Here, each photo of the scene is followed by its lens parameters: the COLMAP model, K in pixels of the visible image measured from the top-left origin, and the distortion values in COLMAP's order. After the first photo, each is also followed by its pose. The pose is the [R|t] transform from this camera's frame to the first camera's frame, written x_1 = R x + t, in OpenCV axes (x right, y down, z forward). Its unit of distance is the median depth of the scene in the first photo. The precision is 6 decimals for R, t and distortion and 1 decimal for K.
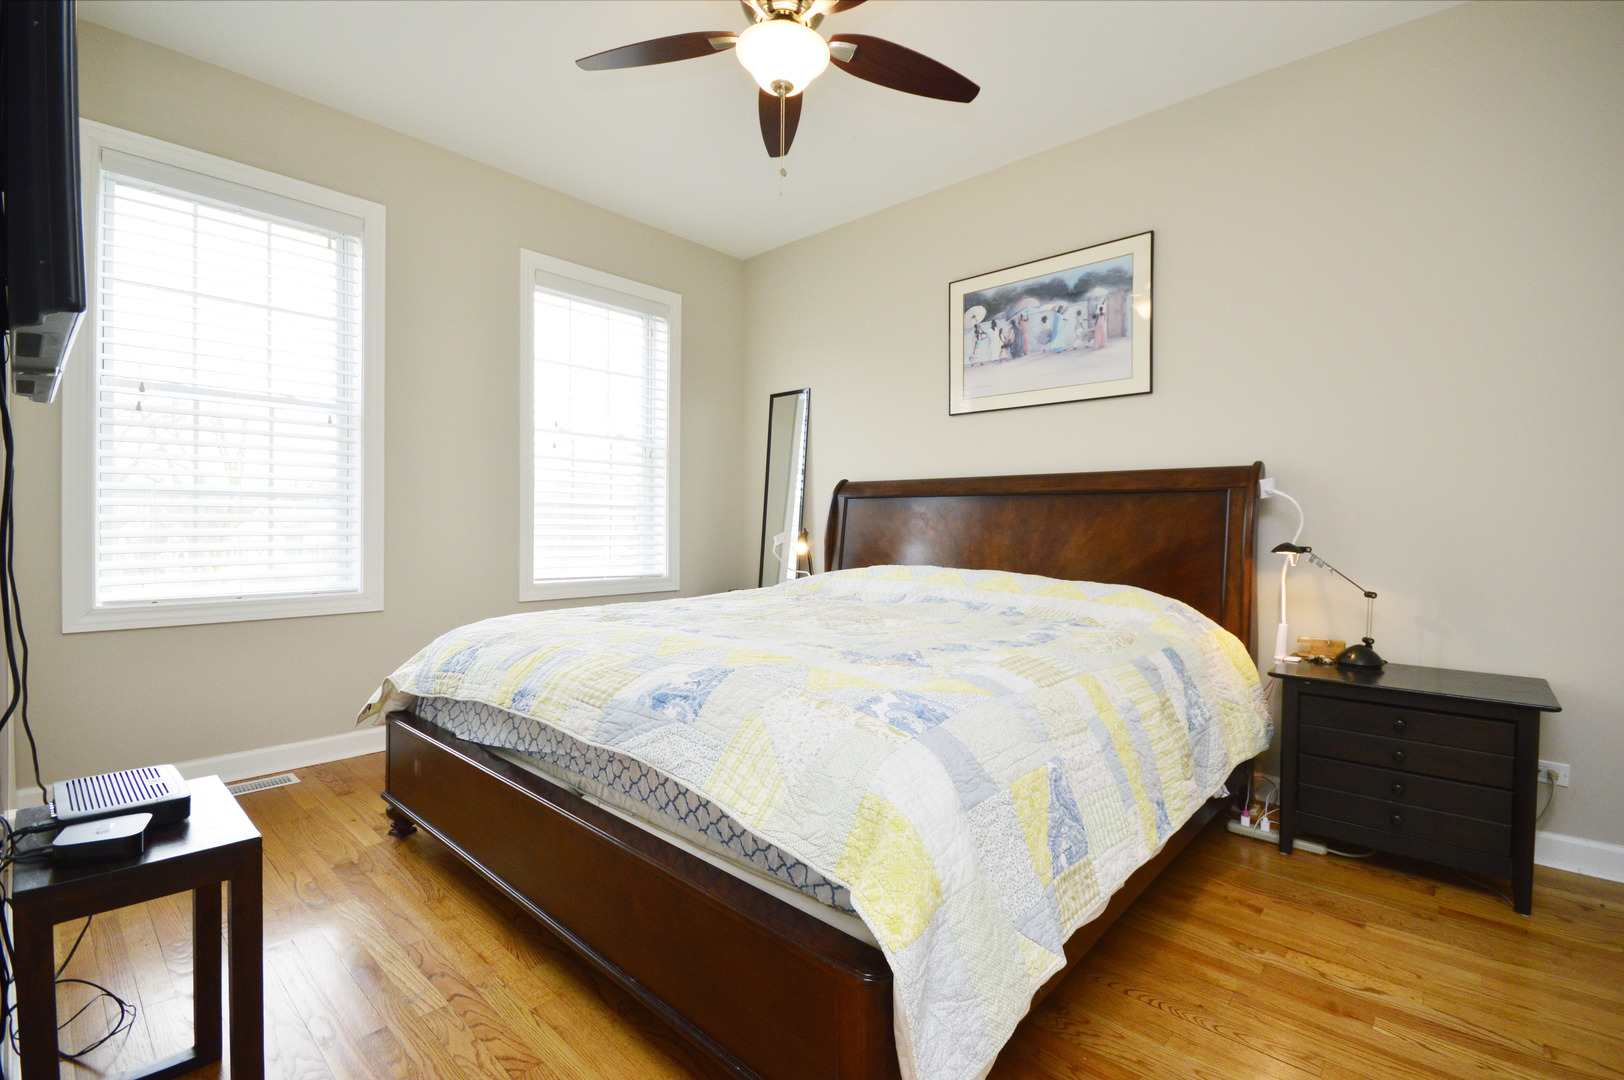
lens RADIAL K [[745.4, 0, 803.1], [0, 745.4, 530.8], [0, 0, 1]] dist [0.002153, -0.000770]
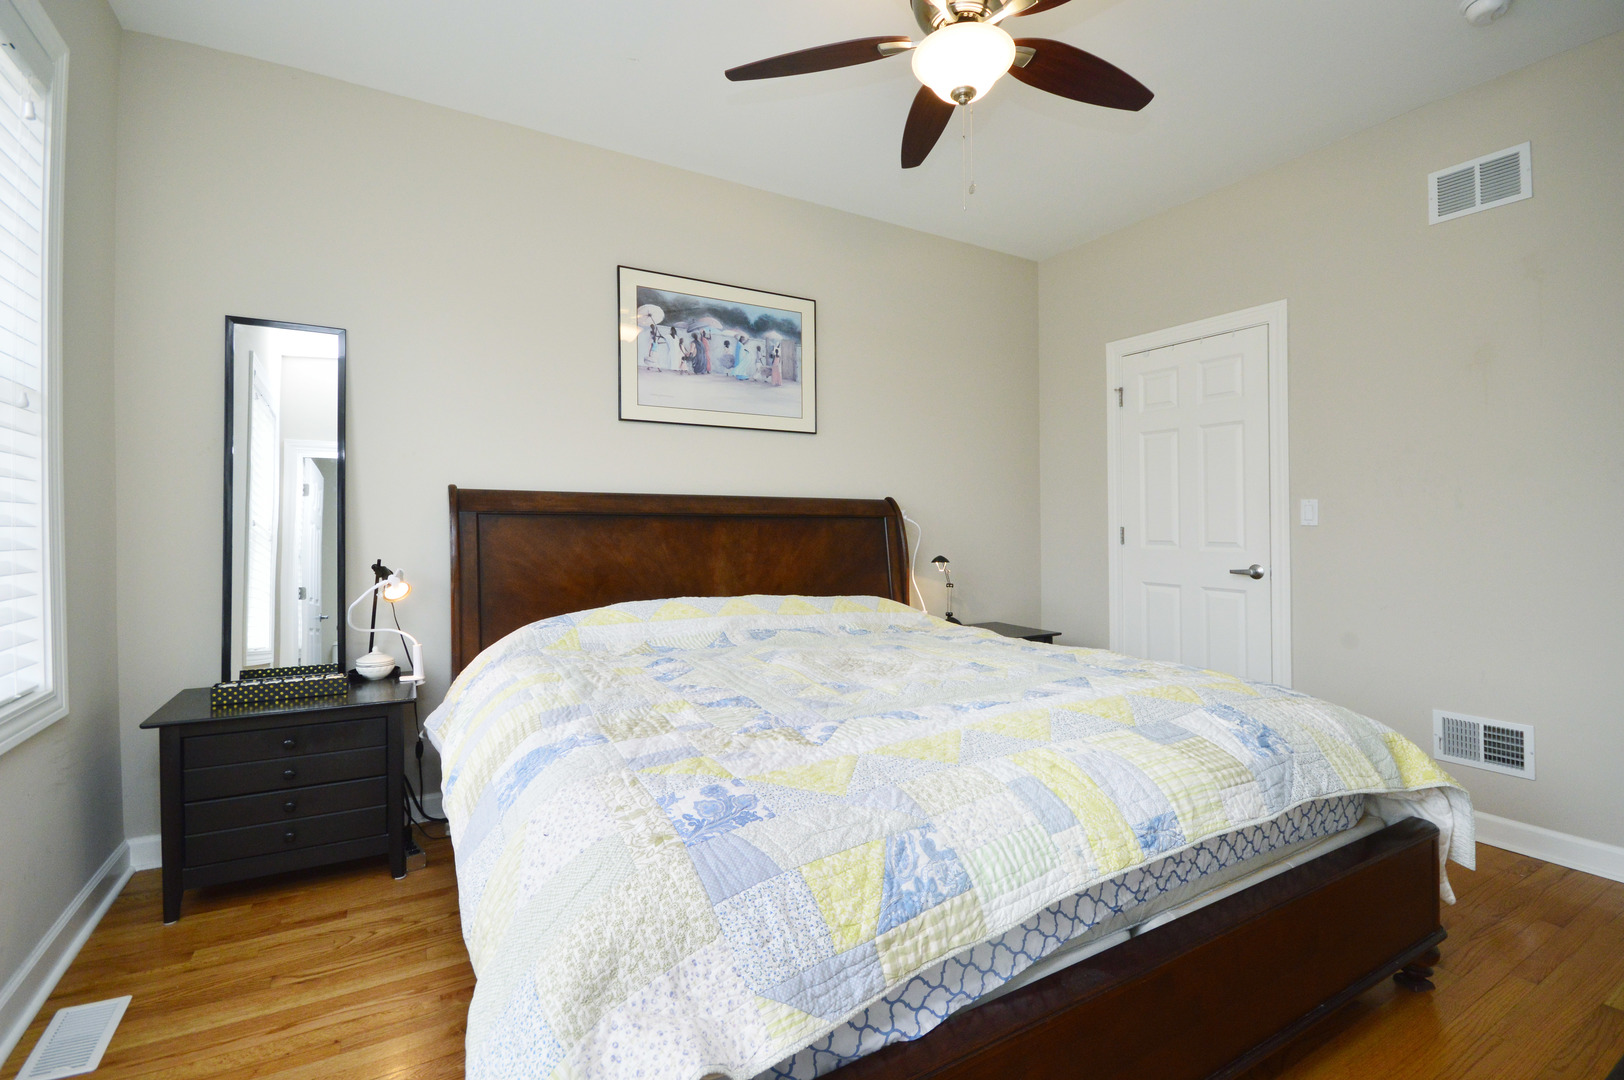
lens RADIAL K [[745.4, 0, 822.4], [0, 745.4, 515.4], [0, 0, 1]] dist [0.002153, -0.000770]
pose [[0.264664, 0.000497, 0.964341, -0.629871], [0.008700, 0.999958, -0.002903, -0.044835], [-0.964302, 0.009158, 0.264648, 0.609523]]
